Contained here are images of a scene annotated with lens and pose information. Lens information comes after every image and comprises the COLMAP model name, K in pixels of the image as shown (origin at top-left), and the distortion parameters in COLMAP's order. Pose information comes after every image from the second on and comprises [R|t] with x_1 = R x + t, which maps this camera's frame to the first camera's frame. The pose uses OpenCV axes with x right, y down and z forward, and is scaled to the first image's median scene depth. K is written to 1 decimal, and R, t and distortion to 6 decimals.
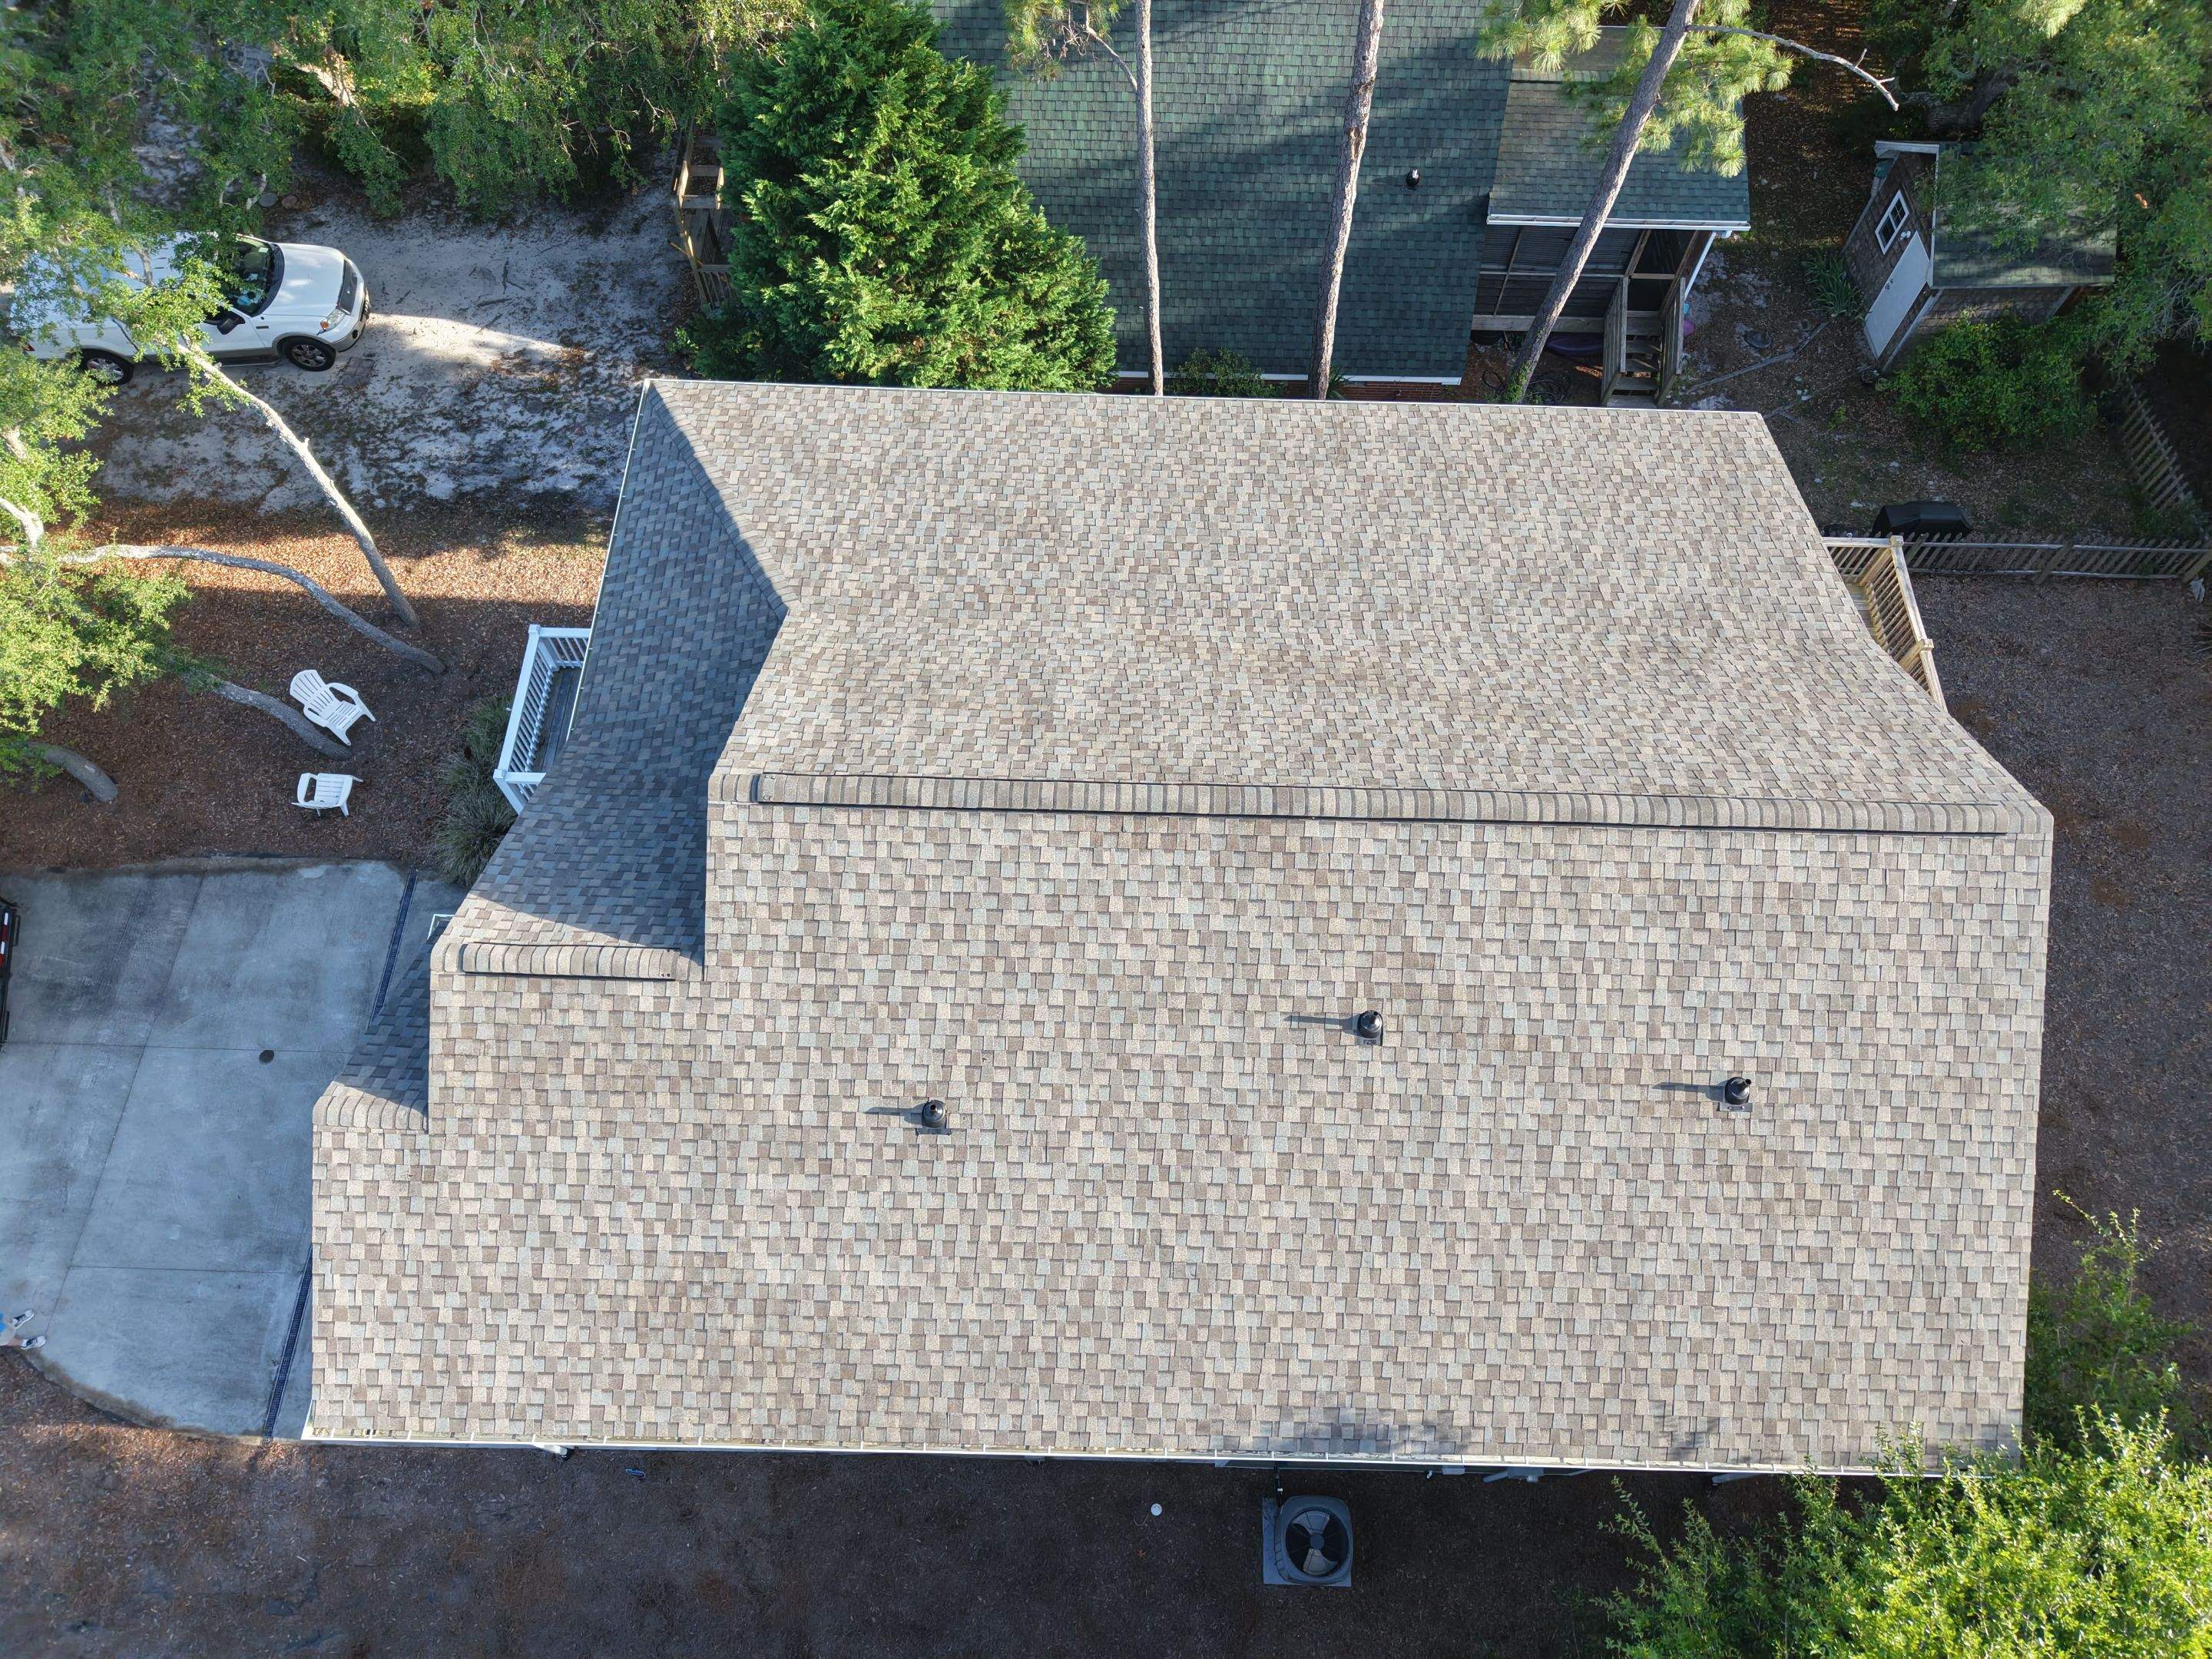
lens RADIAL K [[1491.7, 0, 1104.6], [0, 1491.7, 832.5], [0, 0, 1]] dist [-0.016509, -0.002731]
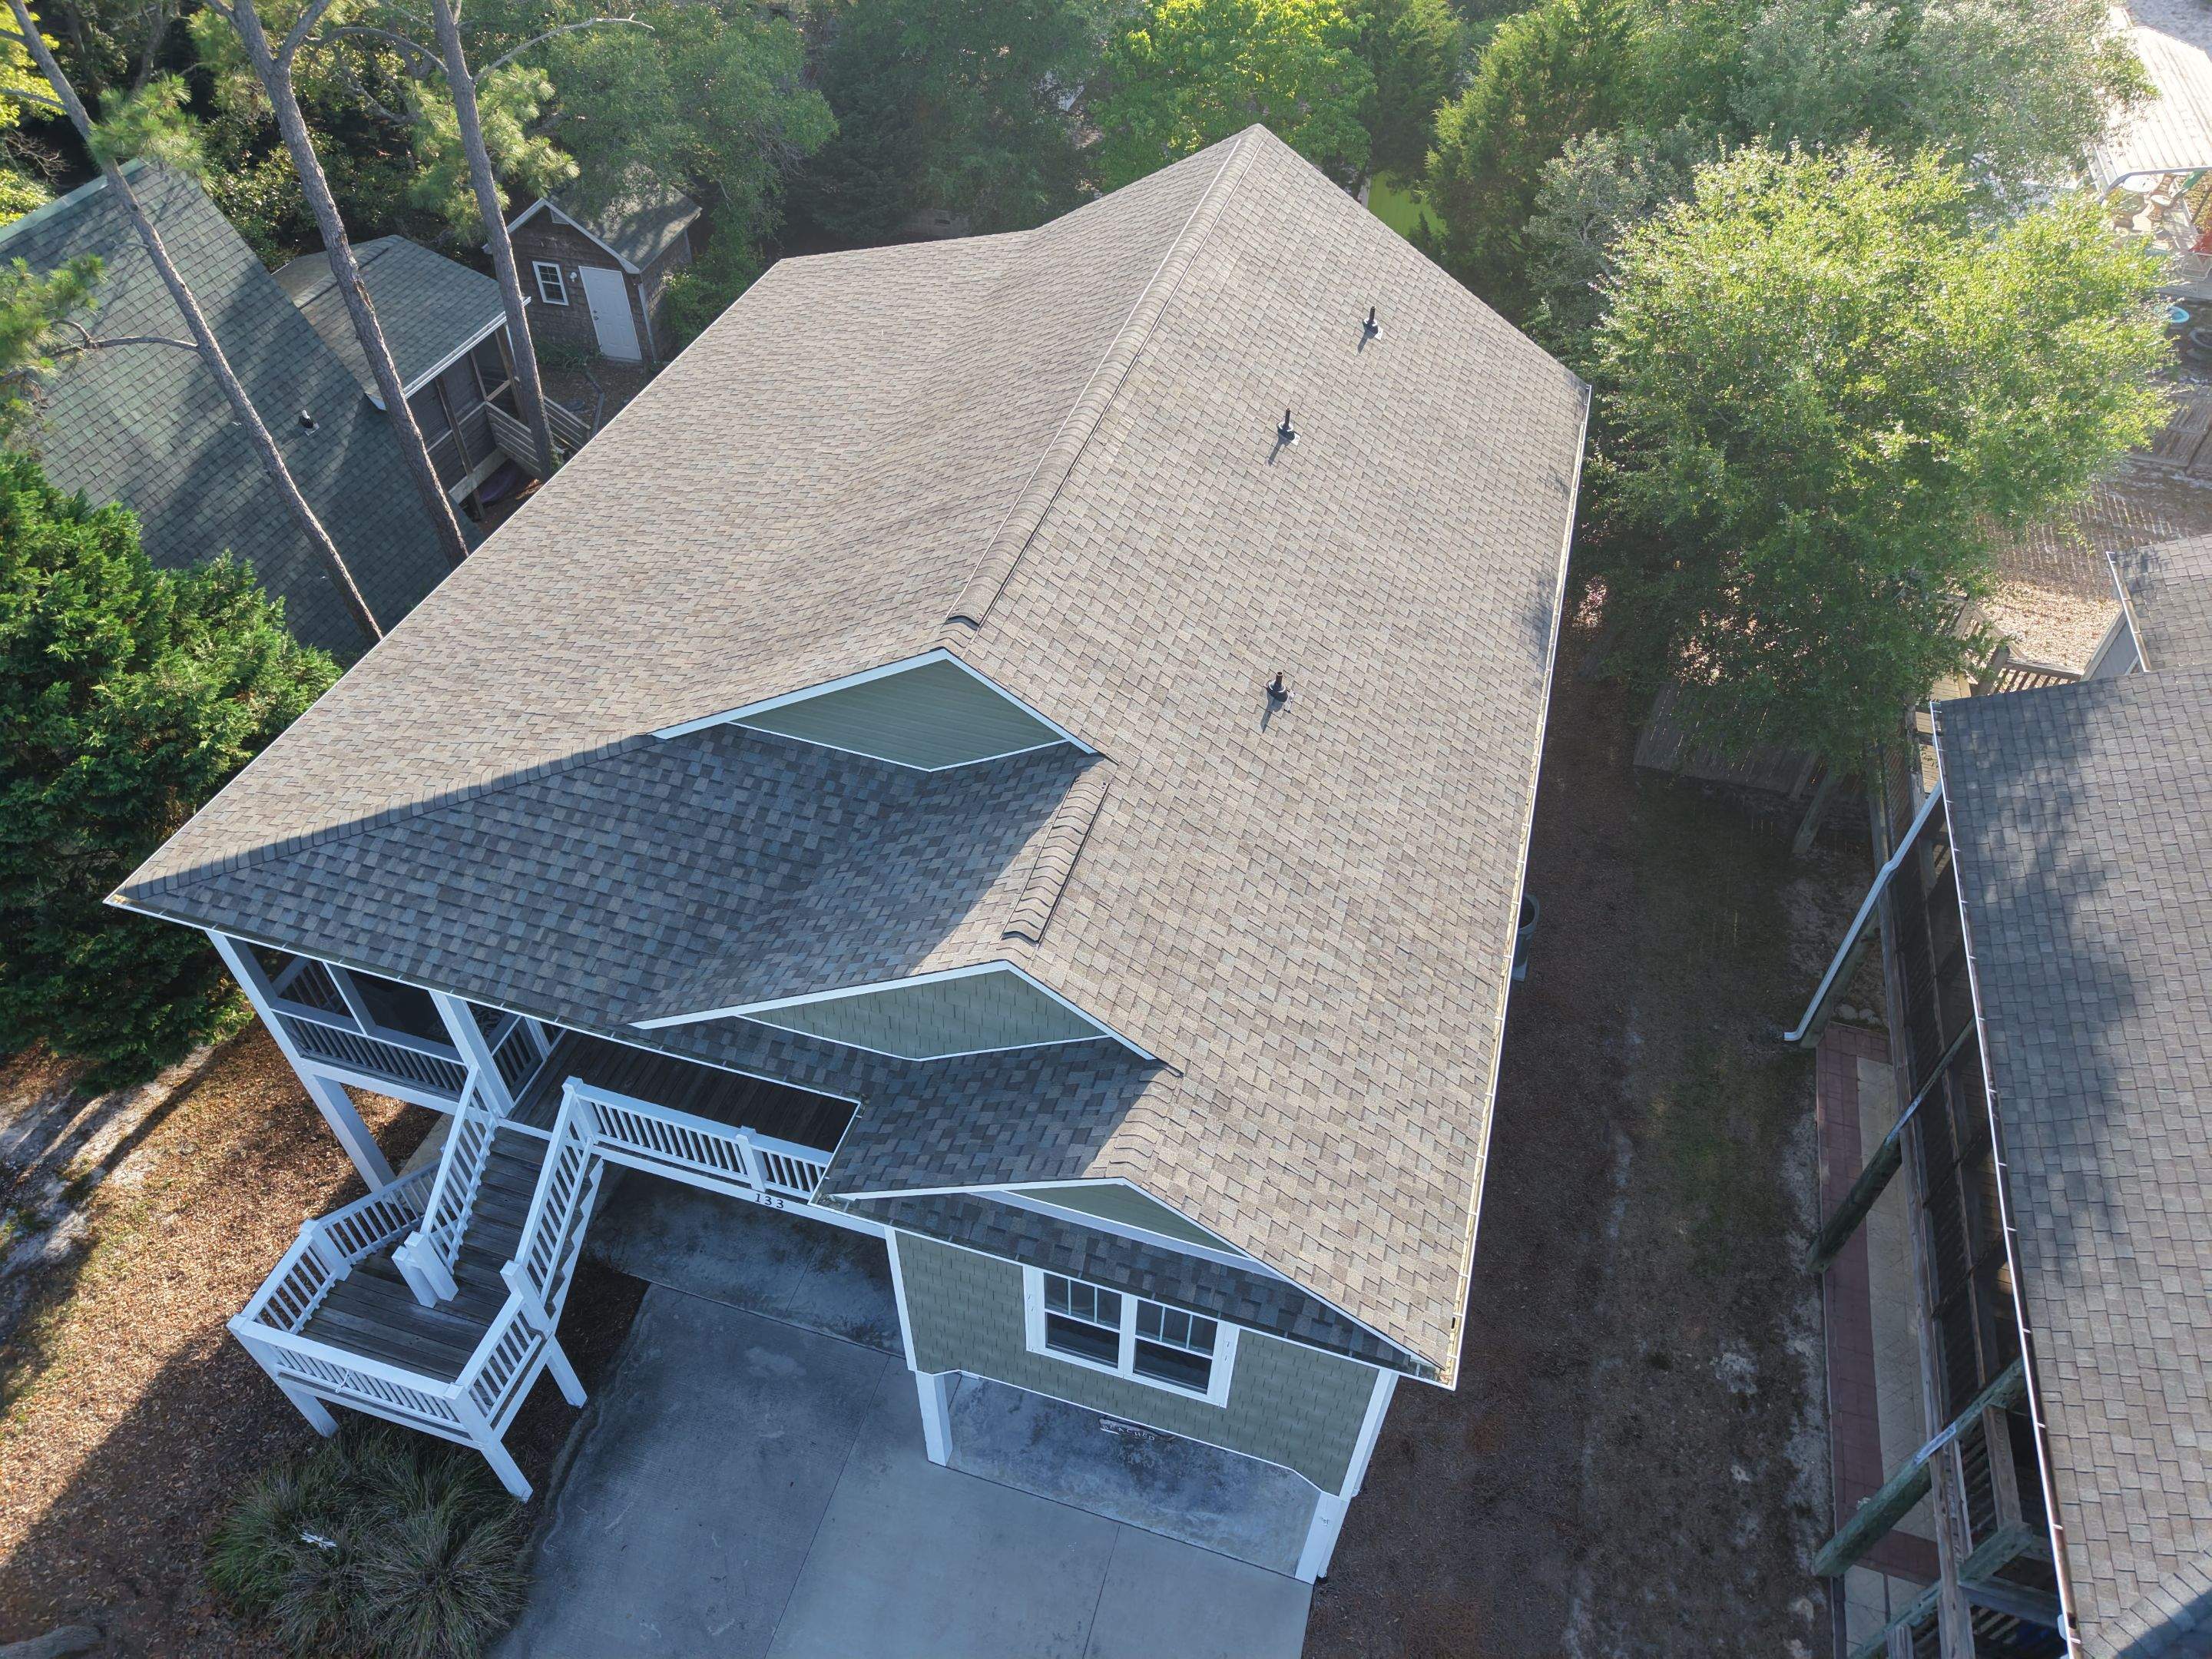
lens RADIAL K [[1491.7, 0, 1105.4], [0, 1491.7, 829.6], [0, 0, 1]] dist [-0.016509, -0.002731]
pose [[0.268875, -0.686613, 0.675477, -0.938988], [0.843019, 0.506960, 0.179752, -0.057428], [-0.465860, 0.521109, 0.715137, 0.341226]]
